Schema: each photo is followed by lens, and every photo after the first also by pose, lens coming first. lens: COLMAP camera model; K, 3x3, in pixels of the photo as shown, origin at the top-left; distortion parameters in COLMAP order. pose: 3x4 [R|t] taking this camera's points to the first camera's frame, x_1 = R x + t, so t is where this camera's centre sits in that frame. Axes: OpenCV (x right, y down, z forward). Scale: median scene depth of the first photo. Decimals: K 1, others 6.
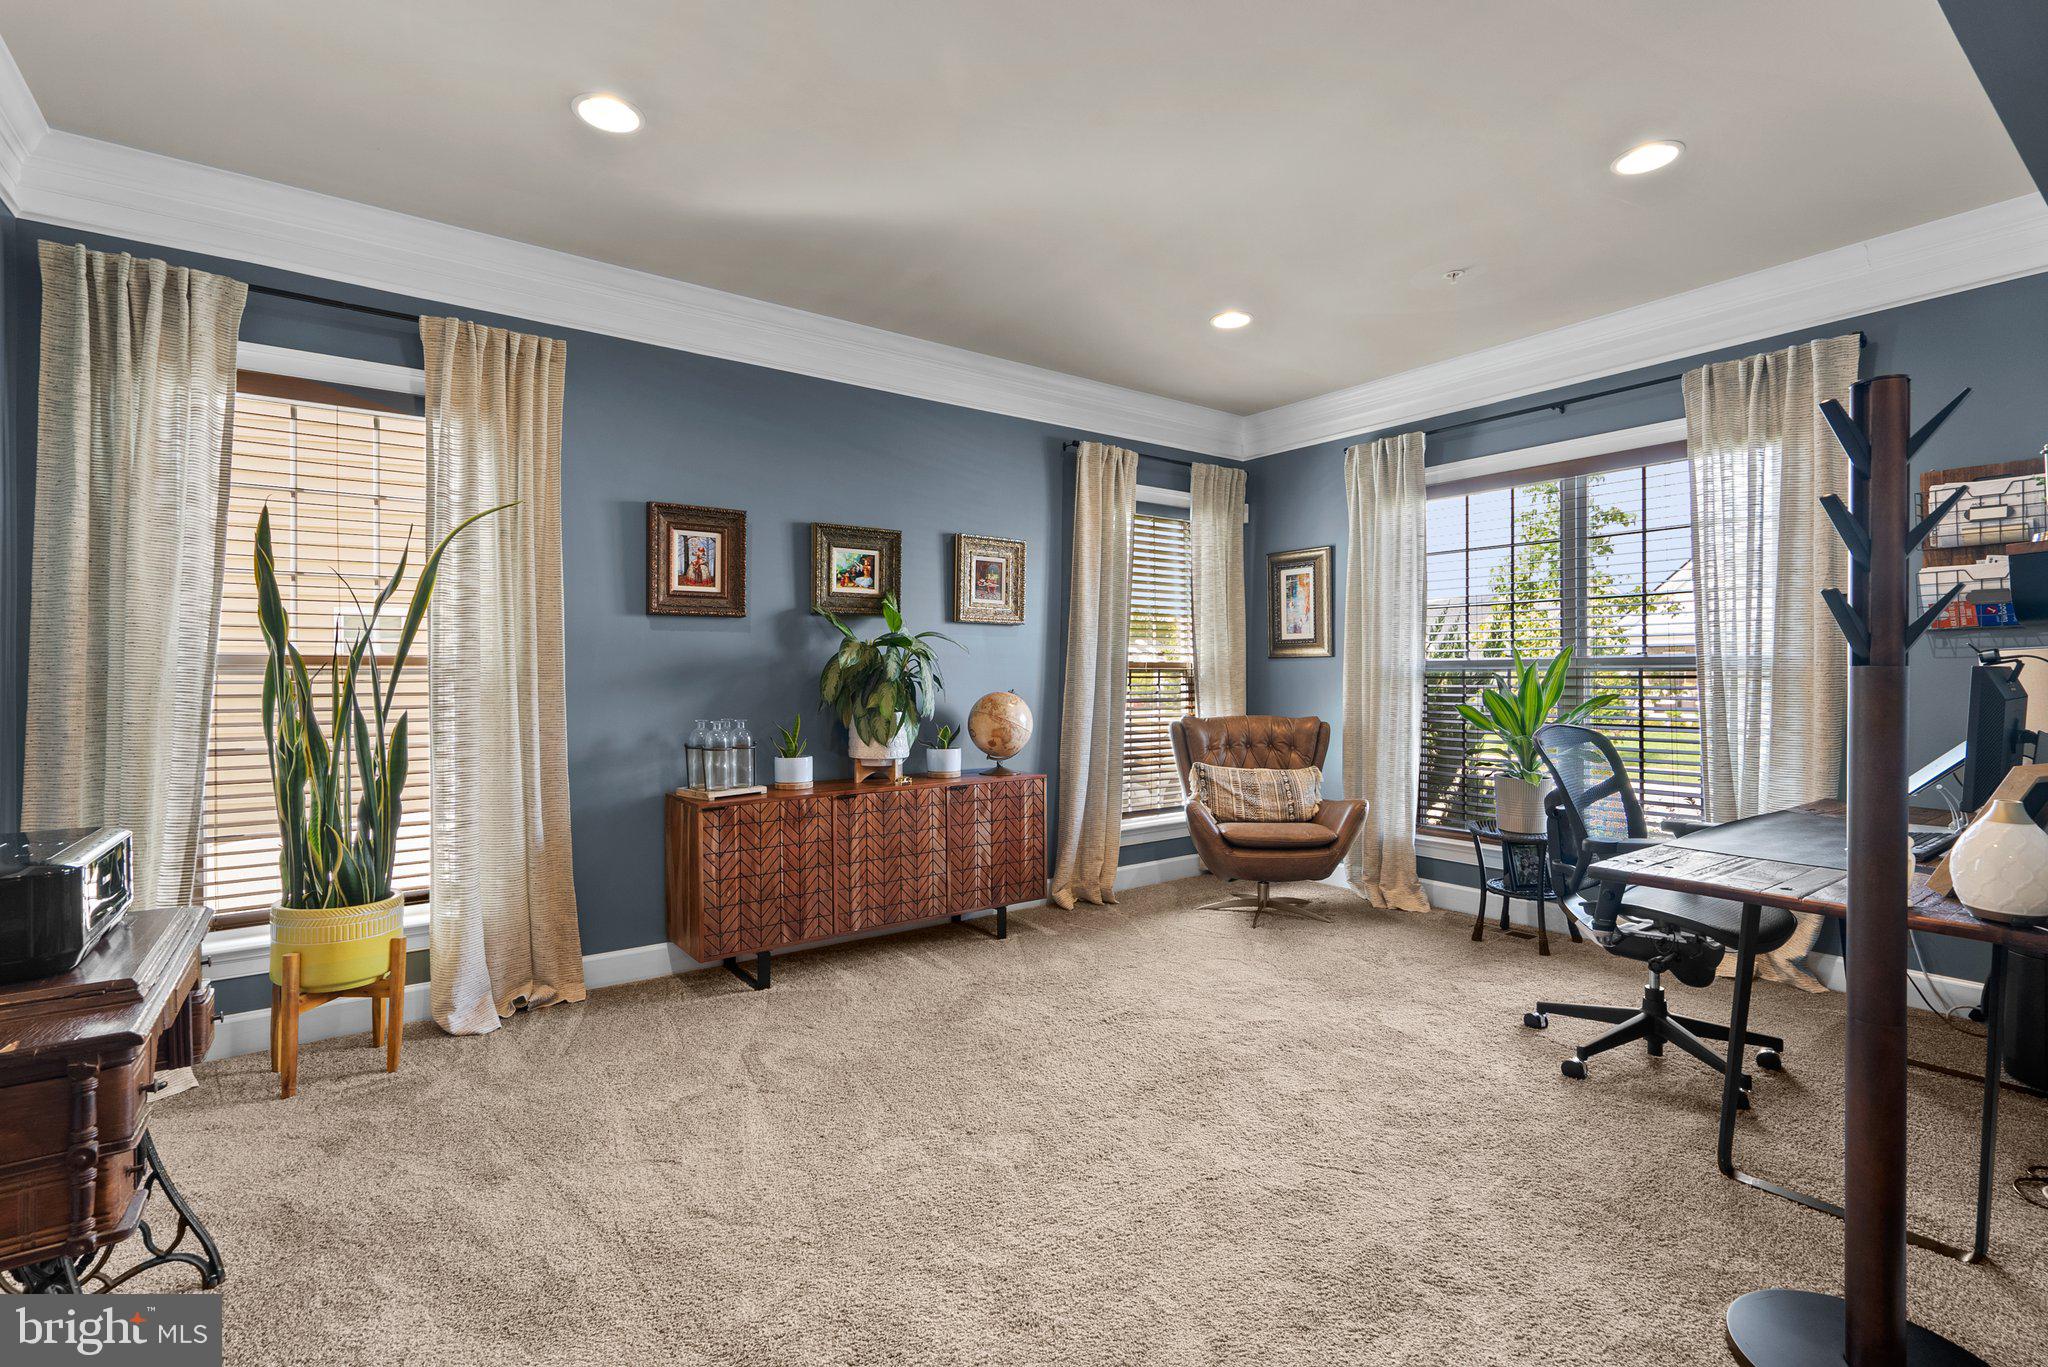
lens RADIAL K [[938.0, 0, 1027.7], [0, 938.0, 670.6], [0, 0, 1]] dist [-0.001508, -0.000402]
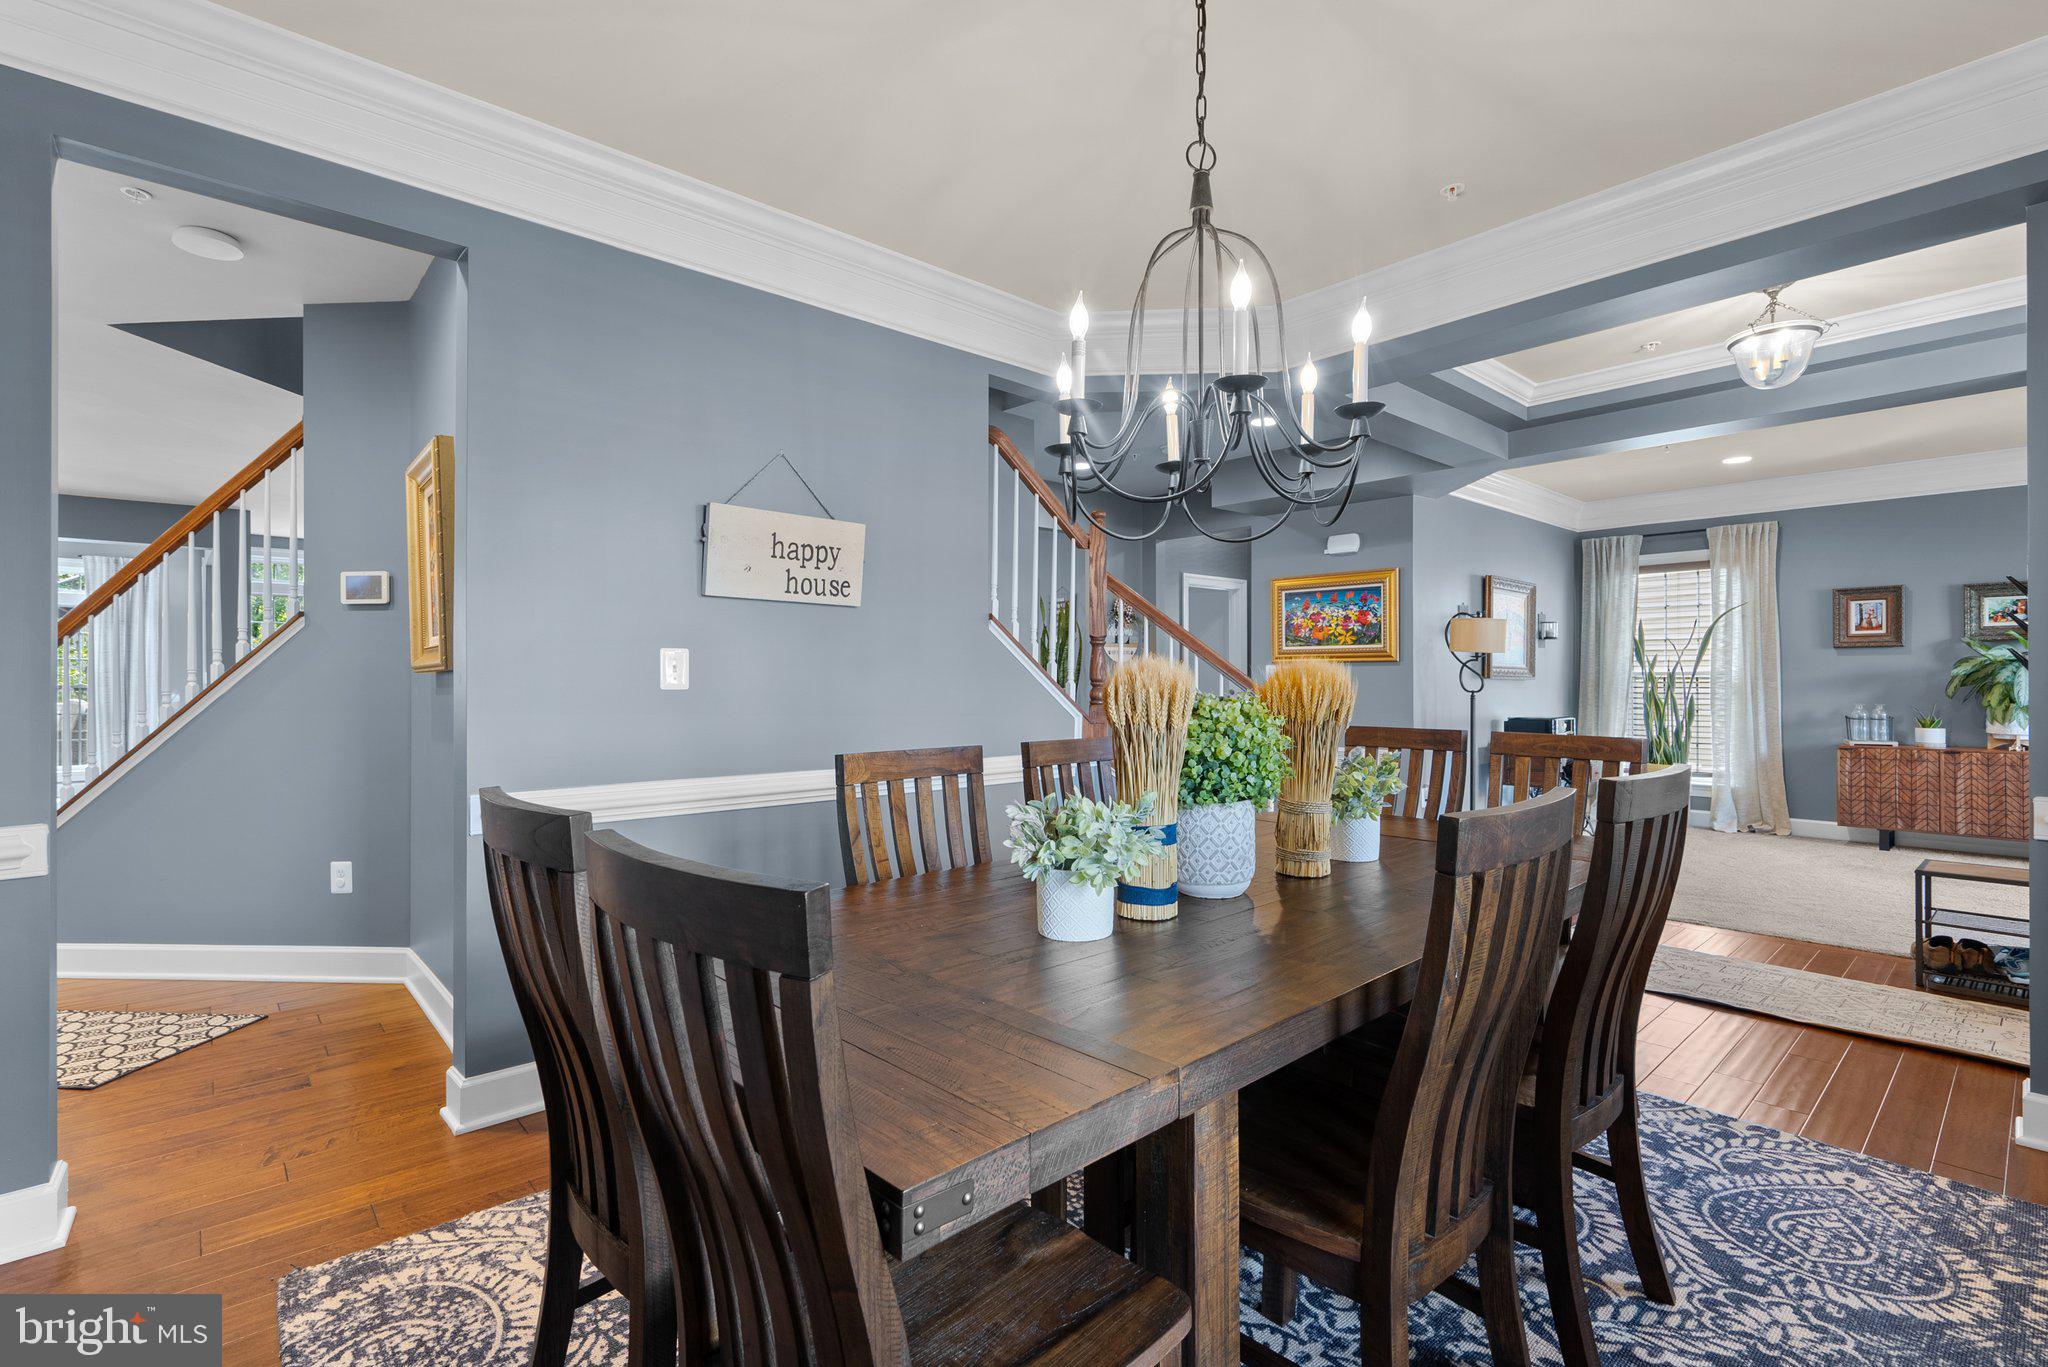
lens RADIAL K [[938.0, 0, 1031.0], [0, 938.0, 680.0], [0, 0, 1]] dist [-0.001508, -0.000402]
pose [[0.119538, -0.002164, -0.992827, 1.298552], [-0.002328, 0.999994, -0.002460, 0.013611], [0.992827, 0.002606, 0.119533, -0.849702]]
